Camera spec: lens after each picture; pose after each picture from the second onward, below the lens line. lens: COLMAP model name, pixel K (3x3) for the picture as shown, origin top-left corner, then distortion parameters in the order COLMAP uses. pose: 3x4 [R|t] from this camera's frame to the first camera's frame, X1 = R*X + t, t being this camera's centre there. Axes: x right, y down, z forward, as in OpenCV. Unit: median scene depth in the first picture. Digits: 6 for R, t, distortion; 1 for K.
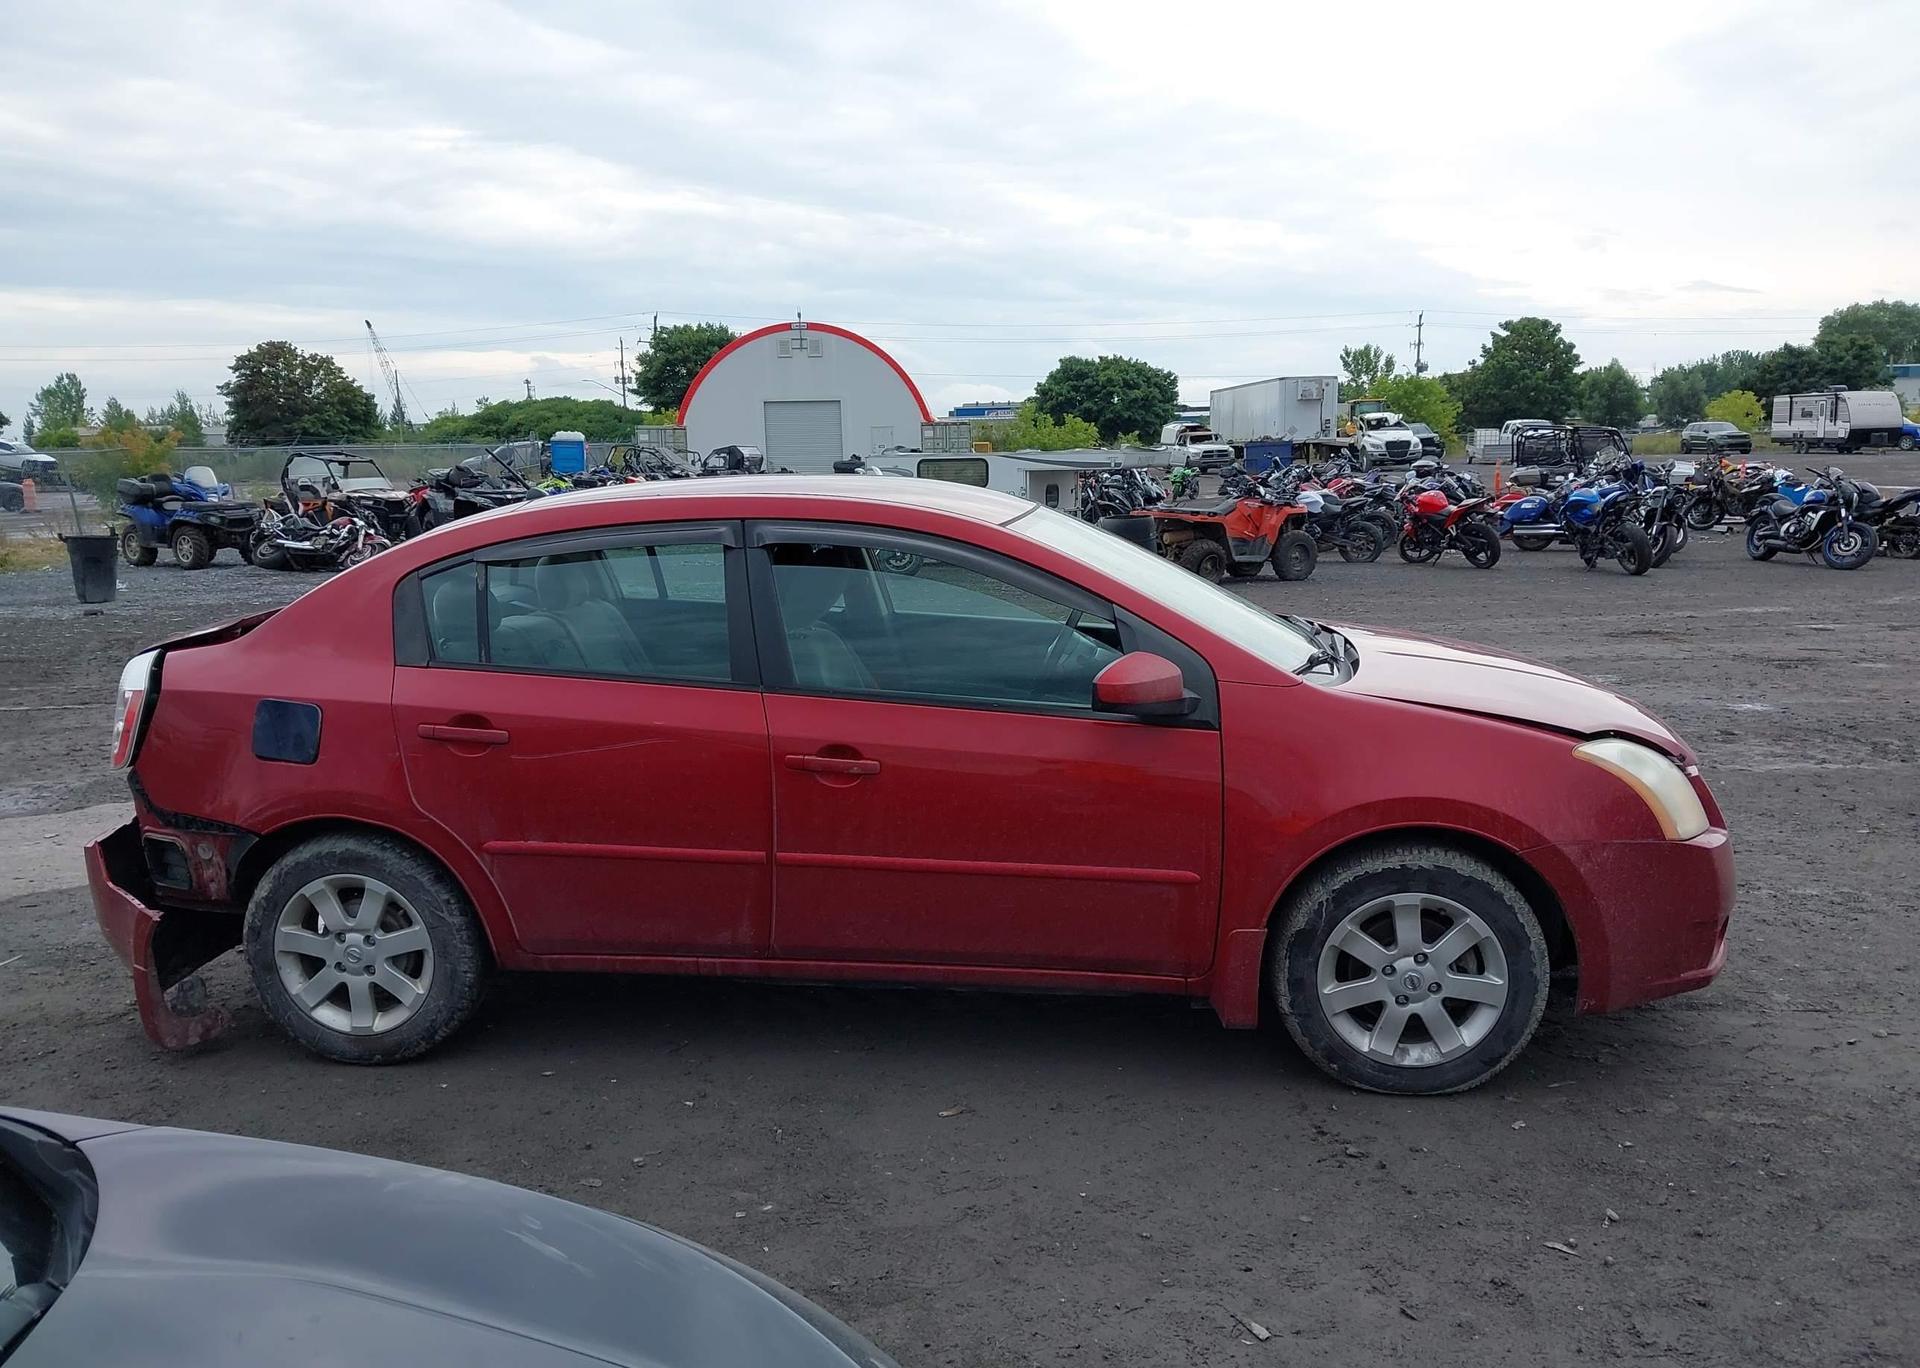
lens RADIAL K [[1545.6, 0, 932.7], [0, 1545.6, 637.0], [0, 0, 1]] dist [0.009430, -0.012940]
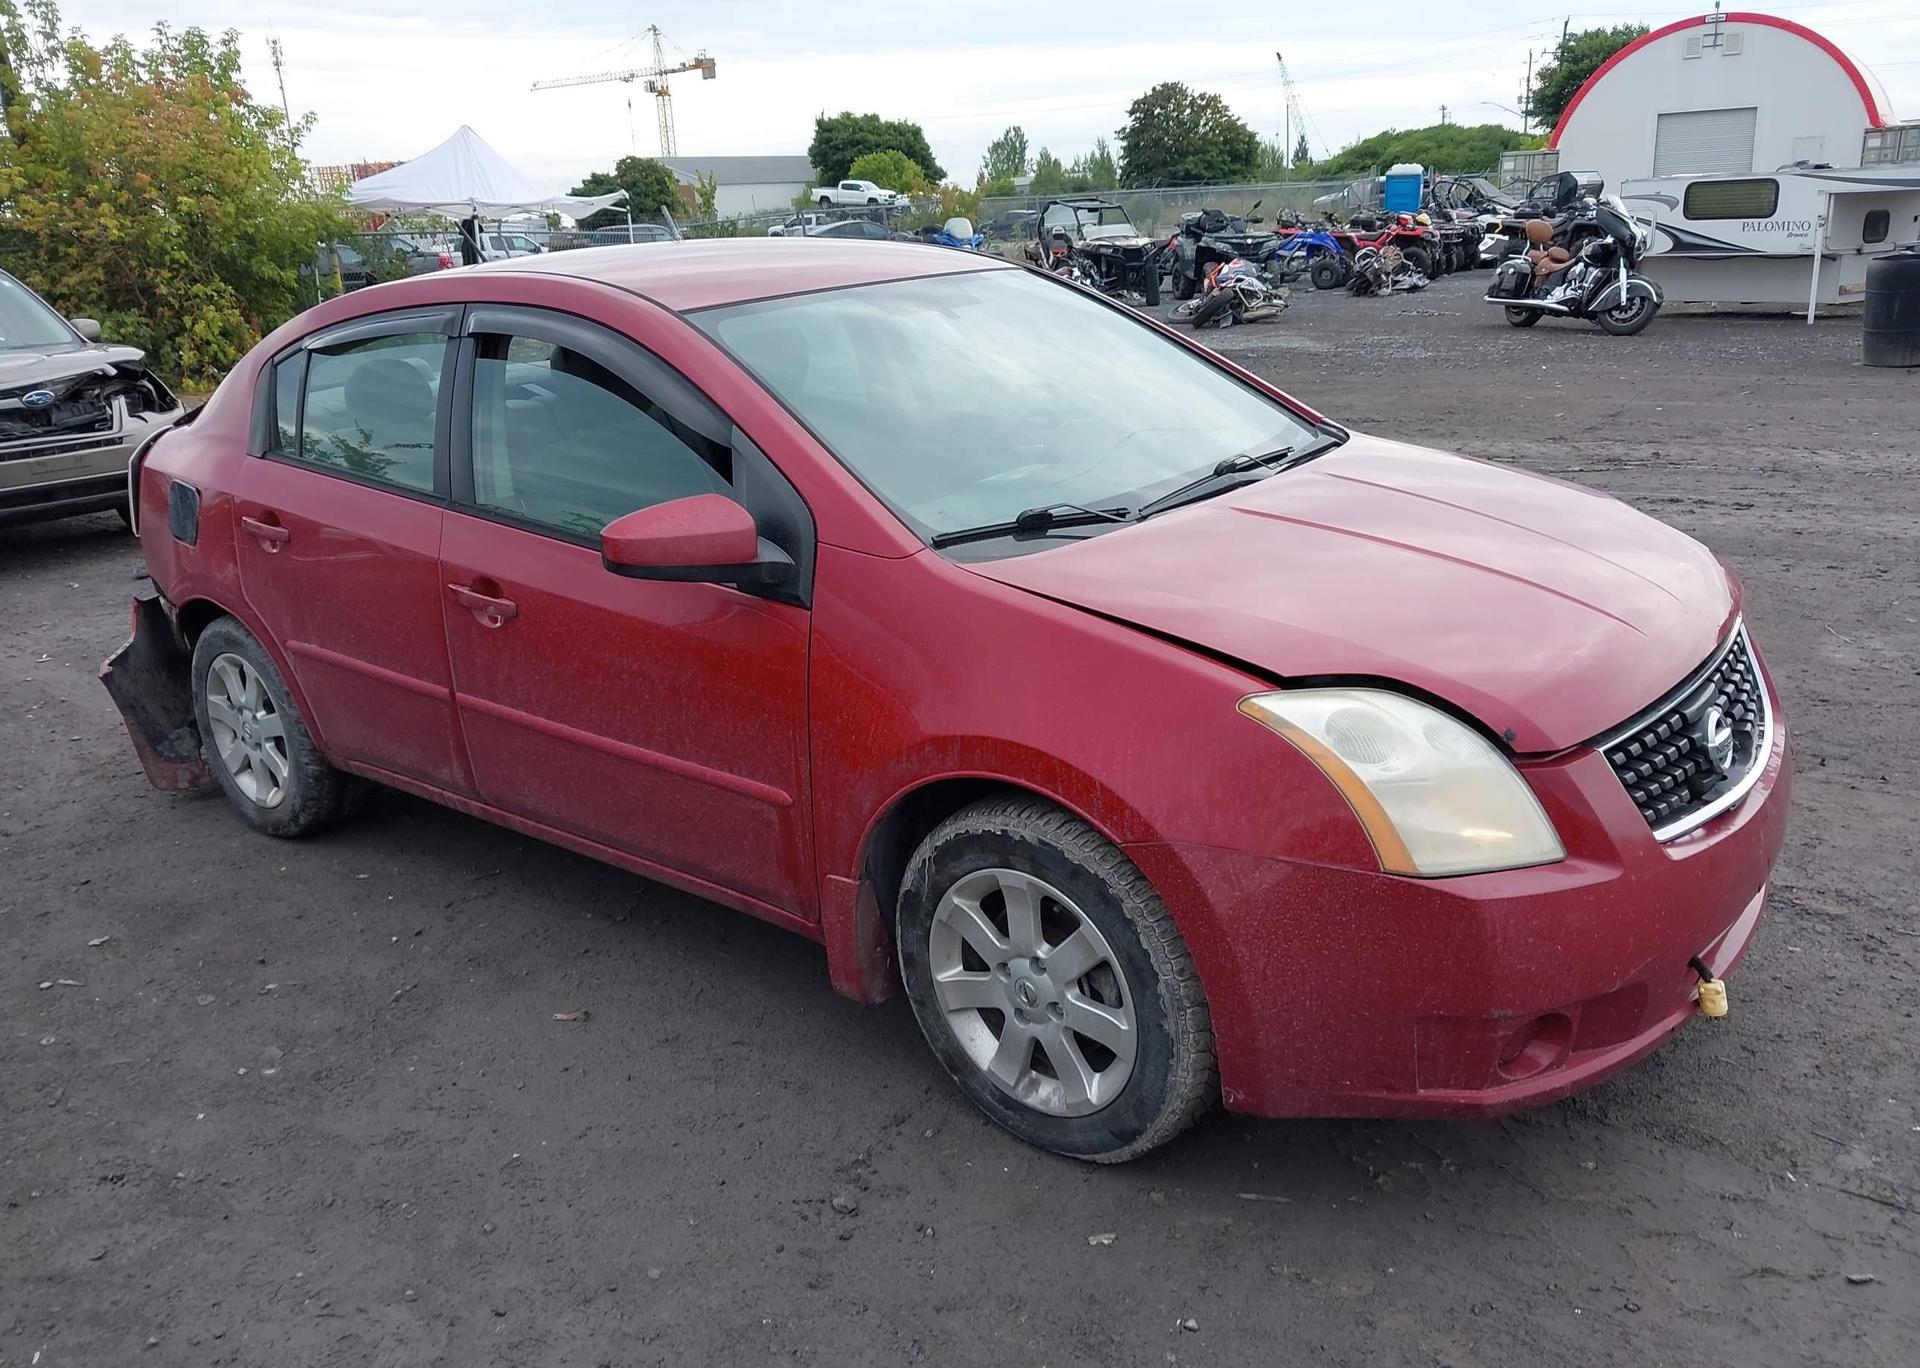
lens RADIAL K [[1545.6, 0, 958.7], [0, 1545.6, 670.1], [0, 0, 1]] dist [0.009430, -0.012940]
pose [[0.849779, 0.122522, -0.512702, 0.096644], [-0.026423, 0.981291, 0.190708, -0.008085], [0.526476, -0.148512, 0.837119, 0.065846]]
